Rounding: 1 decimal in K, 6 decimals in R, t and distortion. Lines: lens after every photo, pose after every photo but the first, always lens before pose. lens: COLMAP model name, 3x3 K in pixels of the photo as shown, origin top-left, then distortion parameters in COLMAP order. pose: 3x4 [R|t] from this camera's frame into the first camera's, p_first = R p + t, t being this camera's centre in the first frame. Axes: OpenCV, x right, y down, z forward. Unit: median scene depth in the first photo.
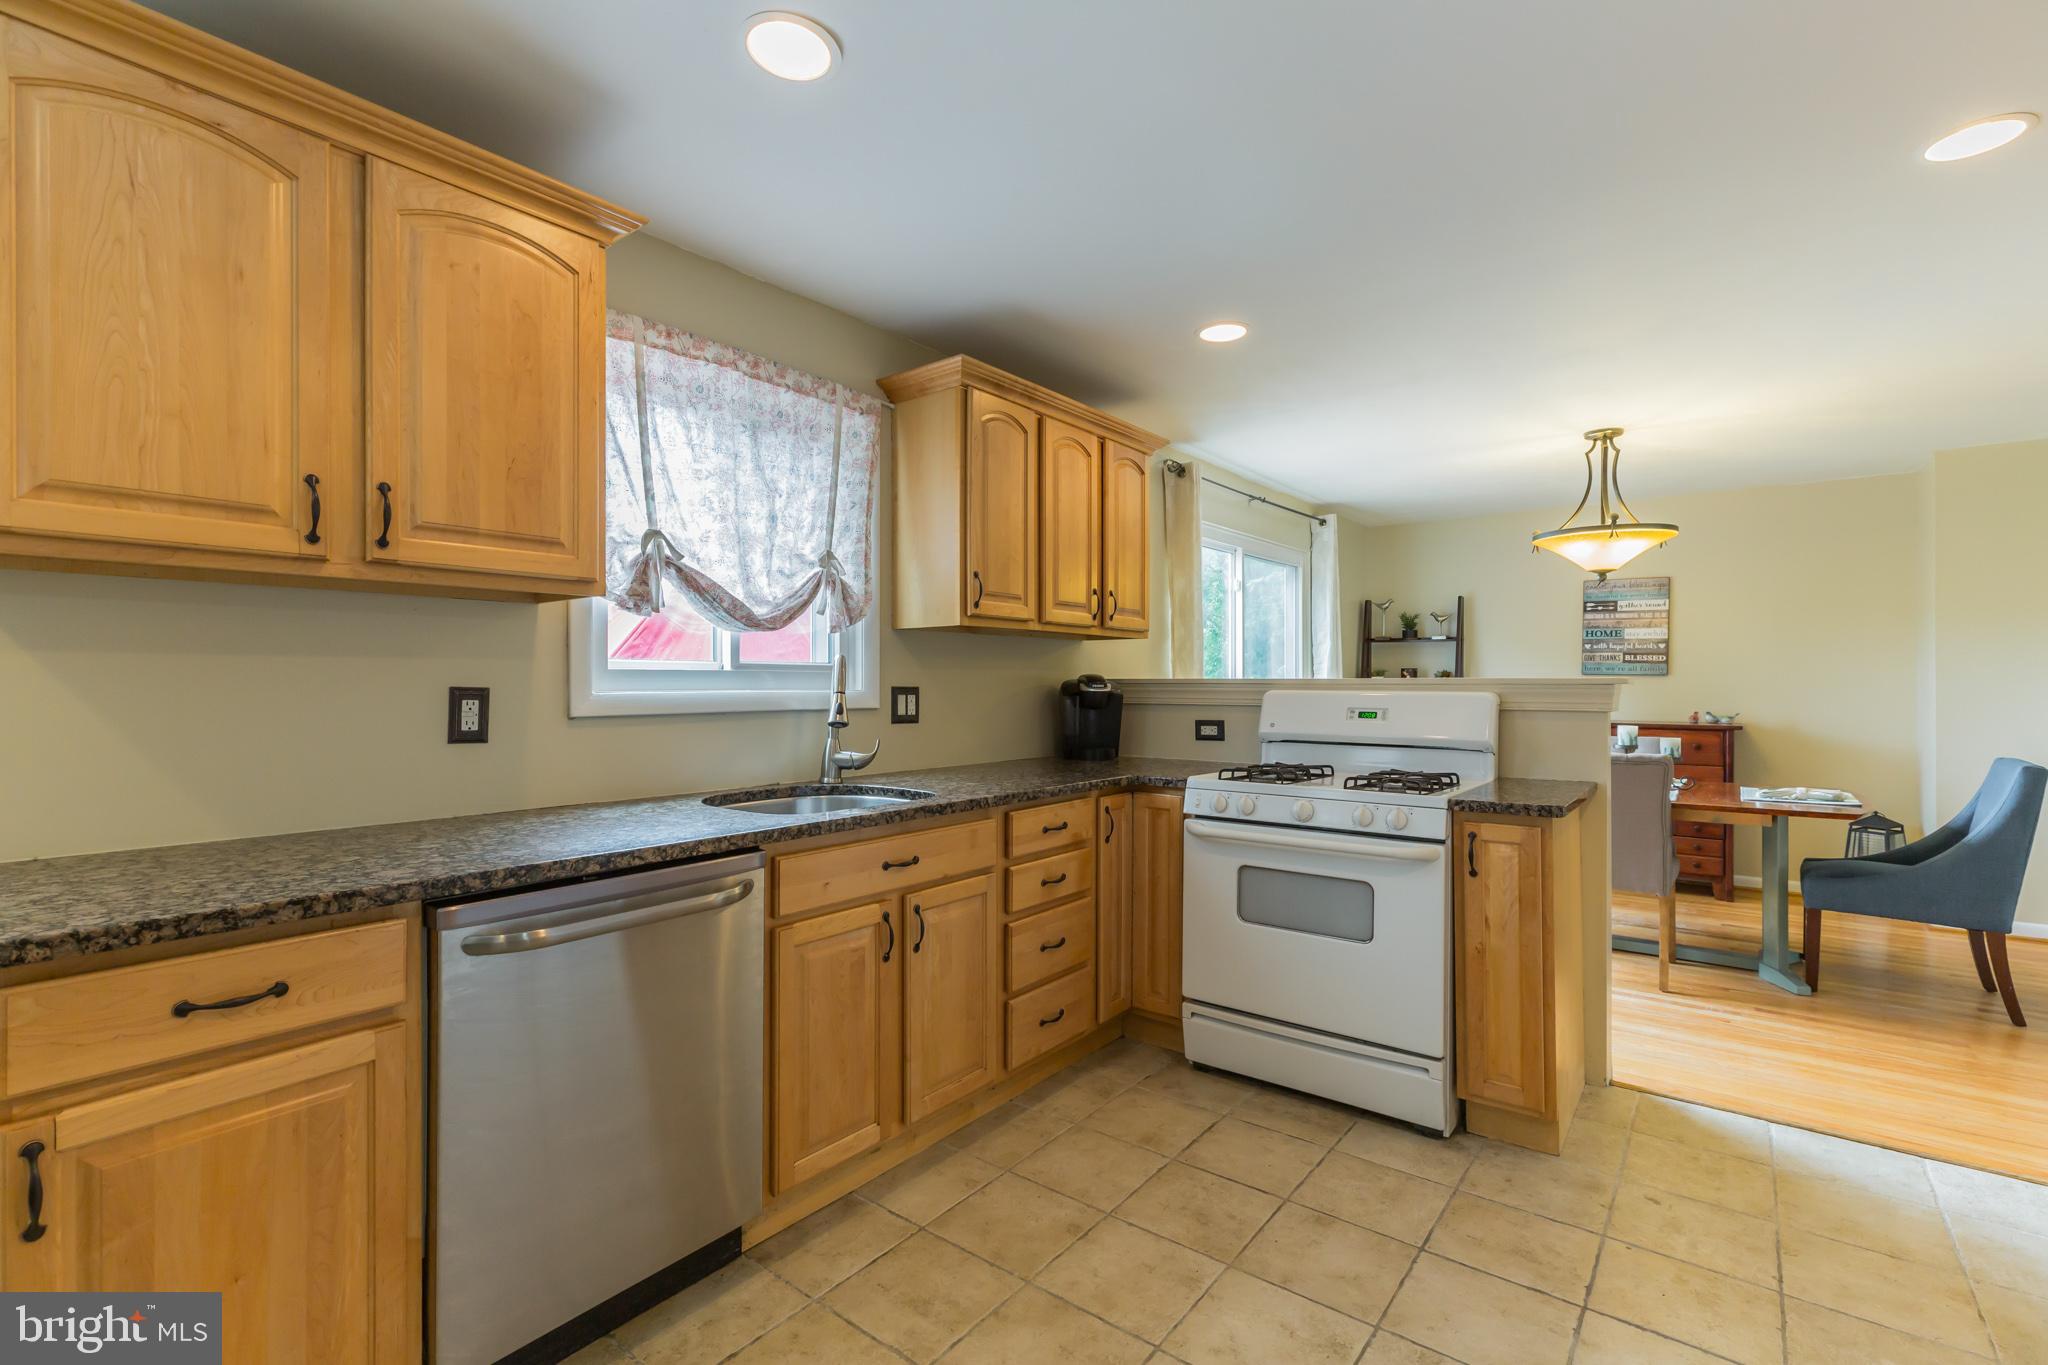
lens RADIAL K [[927.0, 0, 1018.7], [0, 927.0, 692.8], [0, 0, 1]] dist [0.012760, 0.000285]
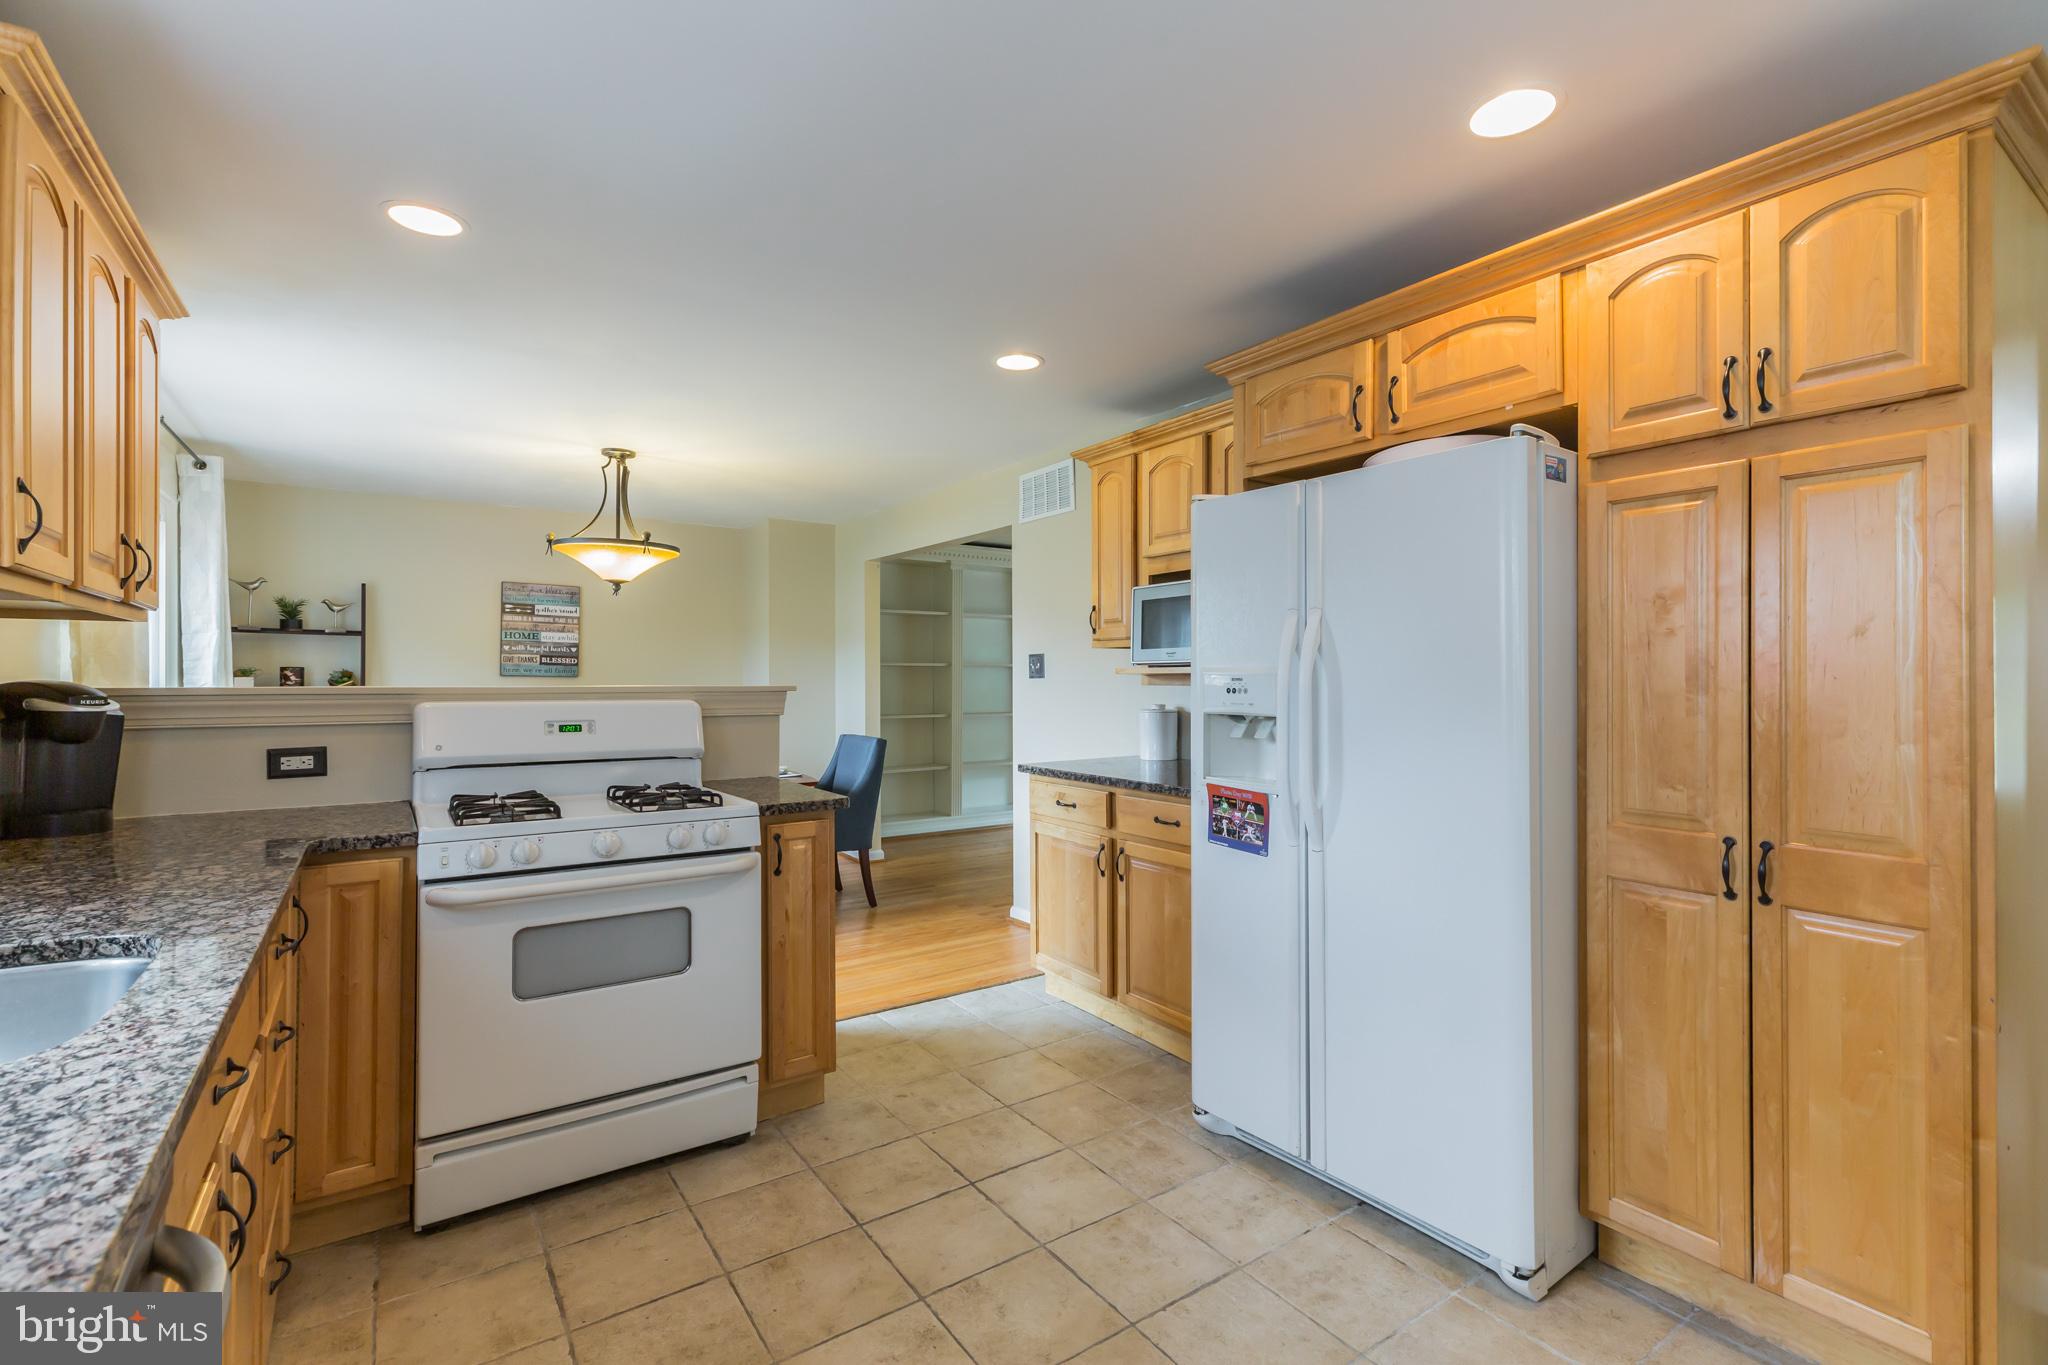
lens RADIAL K [[928.0, 0, 1037.4], [0, 928.0, 678.9], [0, 0, 1]] dist [0.007332, -0.000232]
pose [[0.286472, -0.001435, 0.958088, -0.366241], [0.010071, 0.999948, -0.001514, -0.018390], [-0.958036, 0.010083, 0.286472, 0.339626]]
